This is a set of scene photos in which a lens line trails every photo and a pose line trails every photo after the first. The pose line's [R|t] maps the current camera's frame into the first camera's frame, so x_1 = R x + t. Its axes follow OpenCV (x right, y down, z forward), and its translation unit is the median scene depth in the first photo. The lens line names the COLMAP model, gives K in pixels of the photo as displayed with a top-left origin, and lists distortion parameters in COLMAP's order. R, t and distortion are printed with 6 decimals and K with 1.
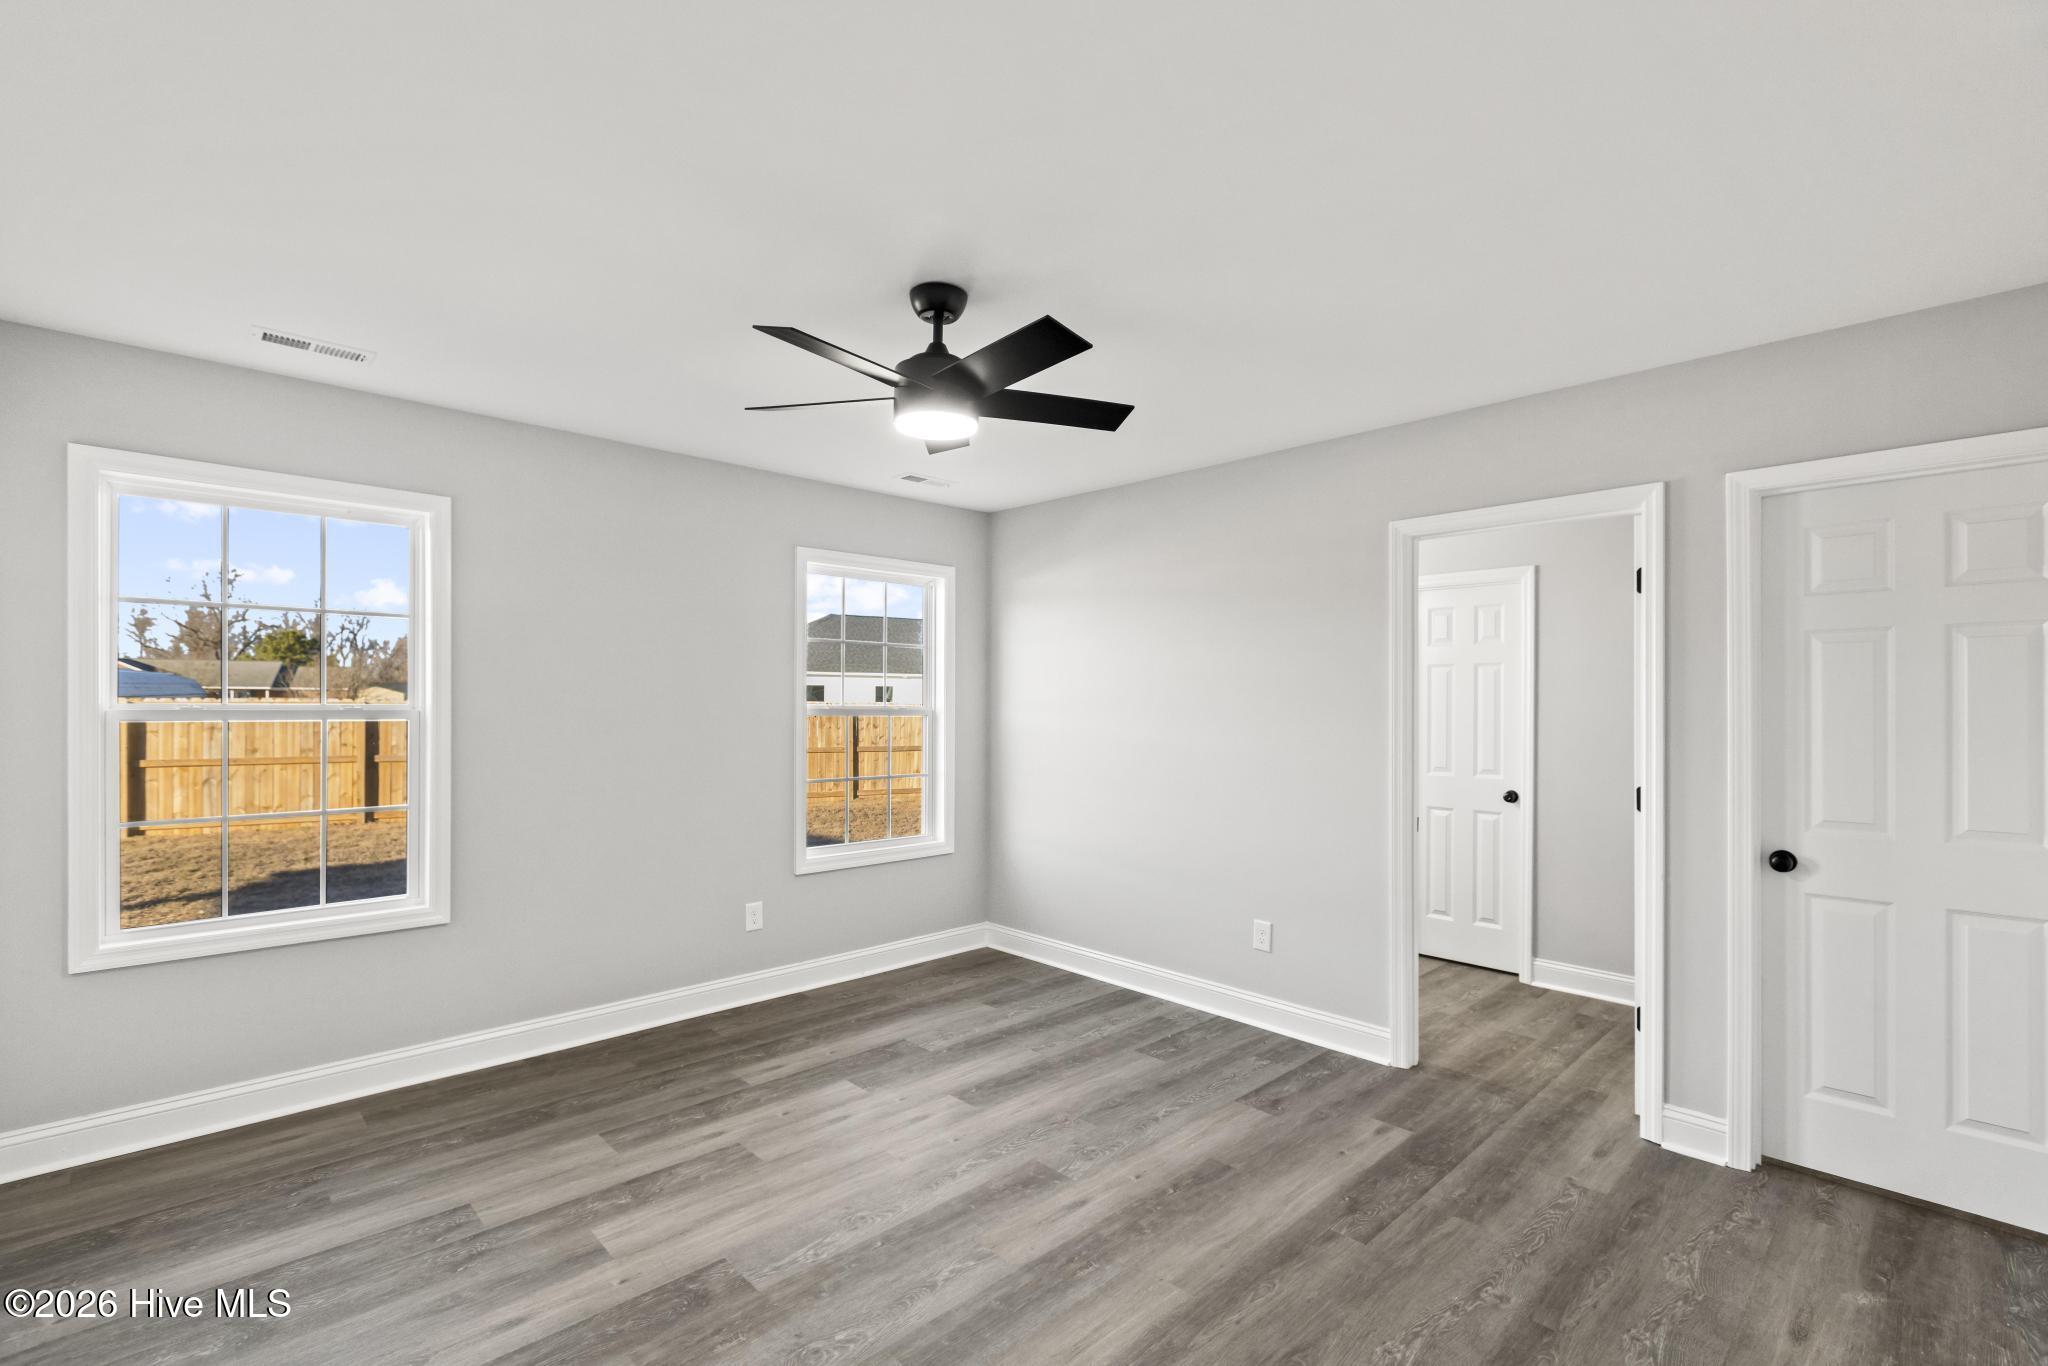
lens RADIAL K [[918.2, 0, 1031.0], [0, 918.2, 708.5], [0, 0, 1]] dist [-0.000275, -0.000493]
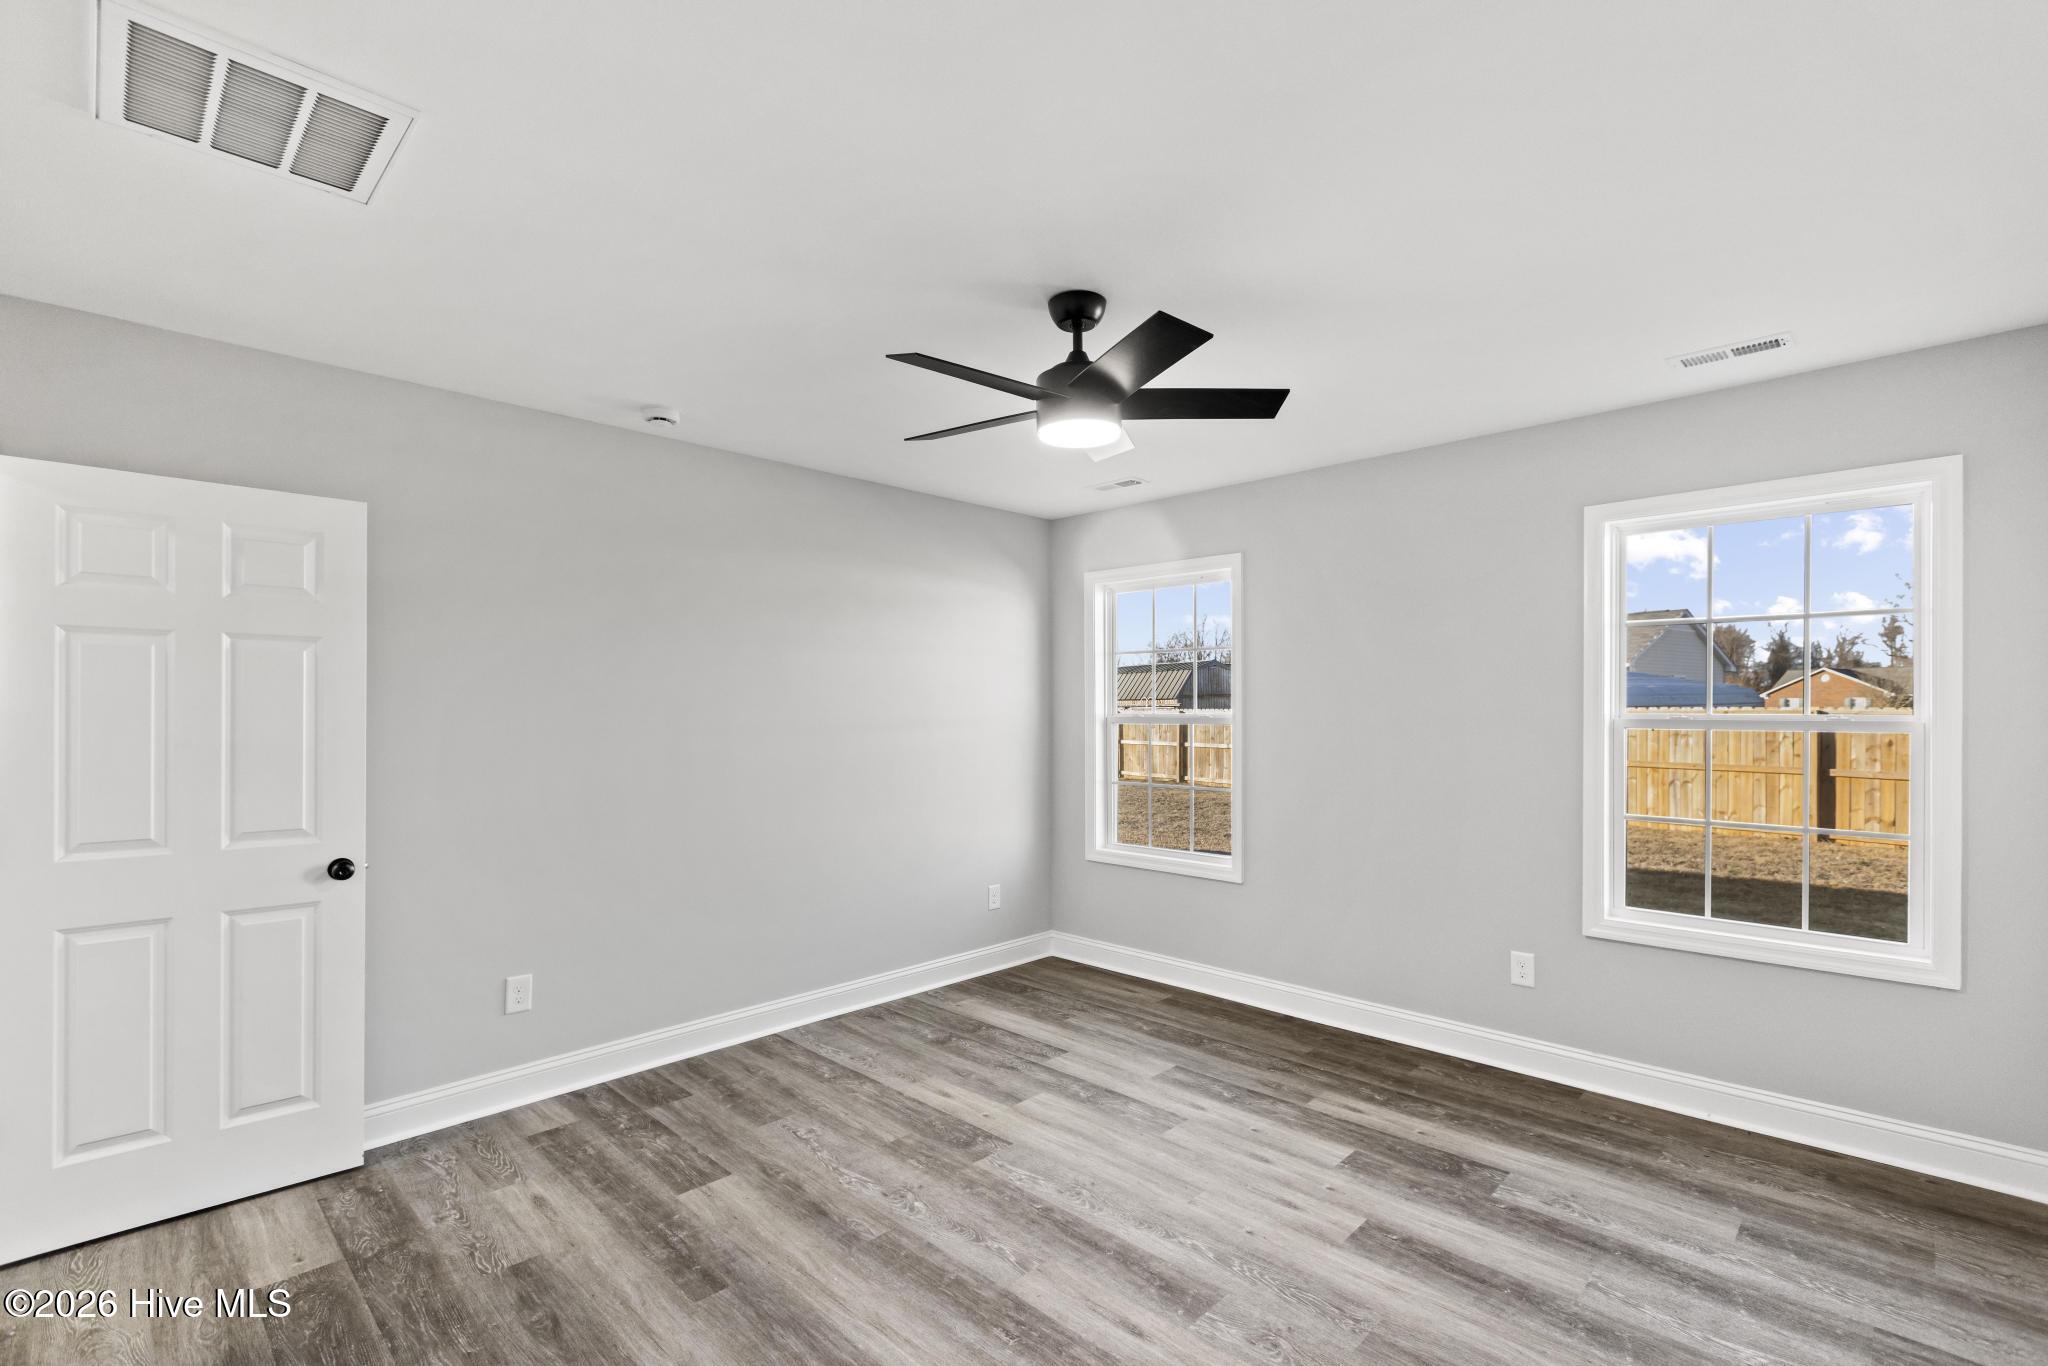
lens RADIAL K [[952.2, 0, 1022.5], [0, 952.2, 649.5], [0, 0, 1]] dist [-0.000929, -0.000753]
pose [[0.009921, -0.068587, -0.997596, 0.744376], [-0.004642, 0.997631, -0.068636, 0.008279], [0.999940, 0.005311, 0.009579, 0.729295]]
